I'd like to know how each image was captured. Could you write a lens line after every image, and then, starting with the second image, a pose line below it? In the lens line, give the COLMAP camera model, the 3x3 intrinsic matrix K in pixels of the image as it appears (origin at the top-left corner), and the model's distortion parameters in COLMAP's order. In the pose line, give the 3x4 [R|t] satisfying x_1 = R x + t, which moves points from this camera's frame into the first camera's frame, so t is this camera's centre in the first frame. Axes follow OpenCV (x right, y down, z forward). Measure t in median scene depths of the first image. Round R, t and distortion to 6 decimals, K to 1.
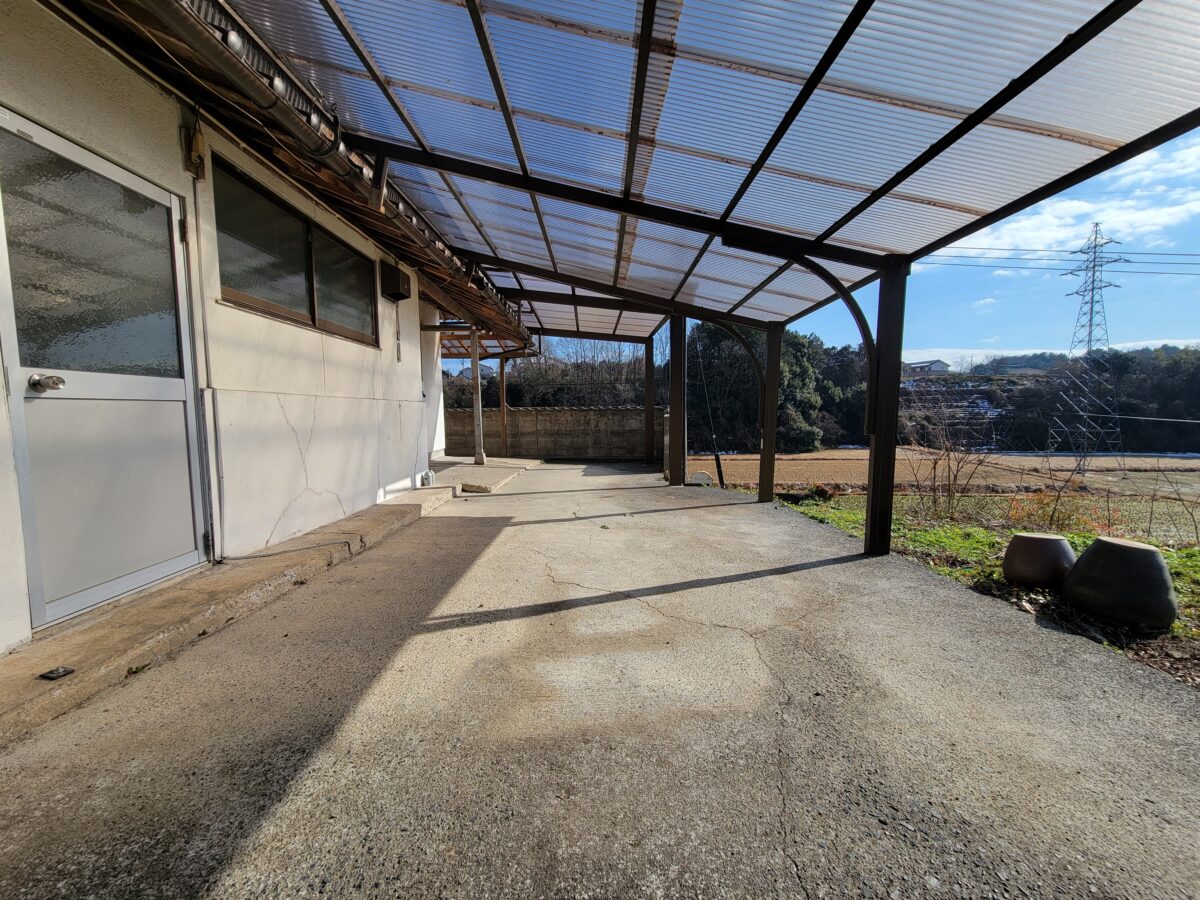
lens RADIAL K [[487.6, 0, 597.4], [0, 487.6, 447.1], [0, 0, 1]] dist [0.002936, -0.001179]
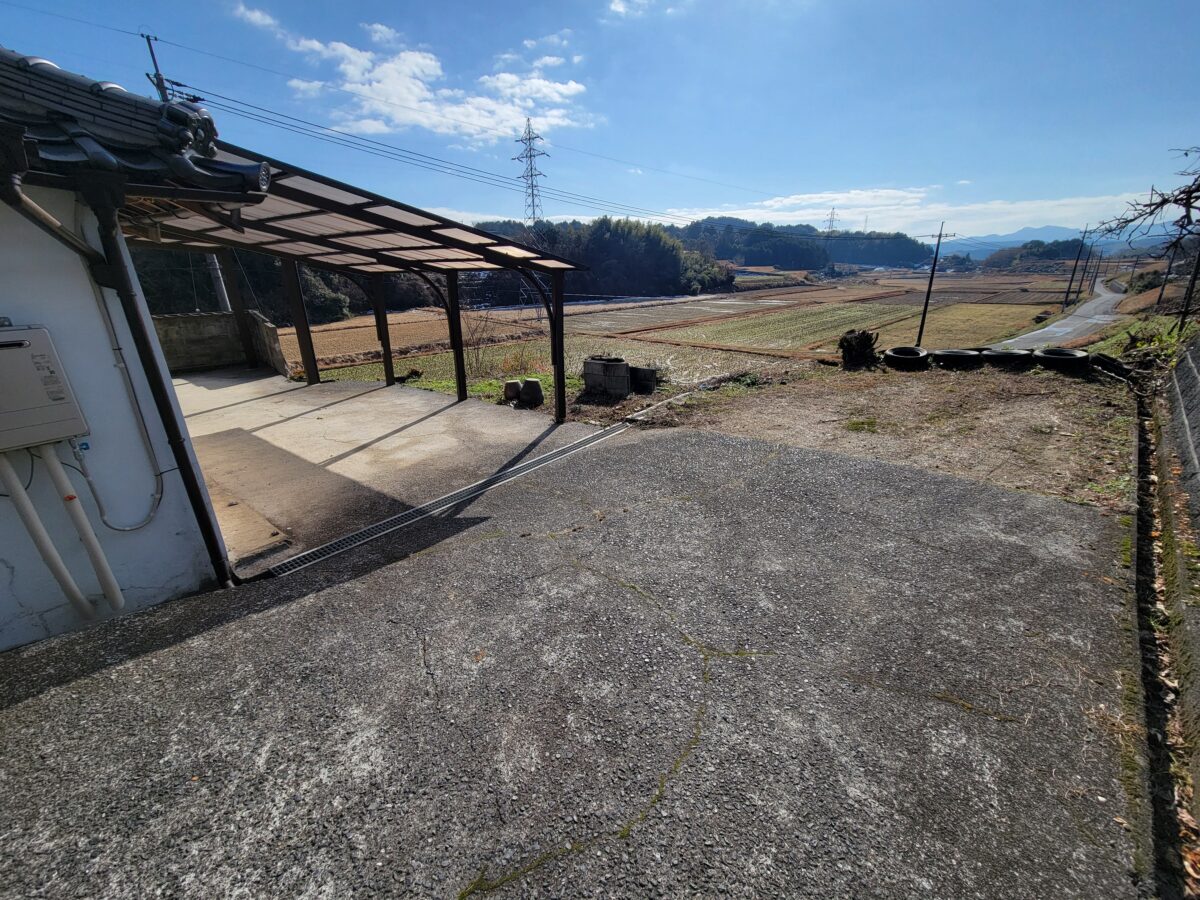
lens RADIAL K [[487.6, 0, 597.4], [0, 487.6, 447.1], [0, 0, 1]] dist [0.002936, -0.001179]
pose [[0.624615, -0.273722, 0.731390, -0.485853], [0.066855, 0.951864, 0.299140, -0.135340], [-0.778066, -0.137950, 0.612849, -0.591003]]
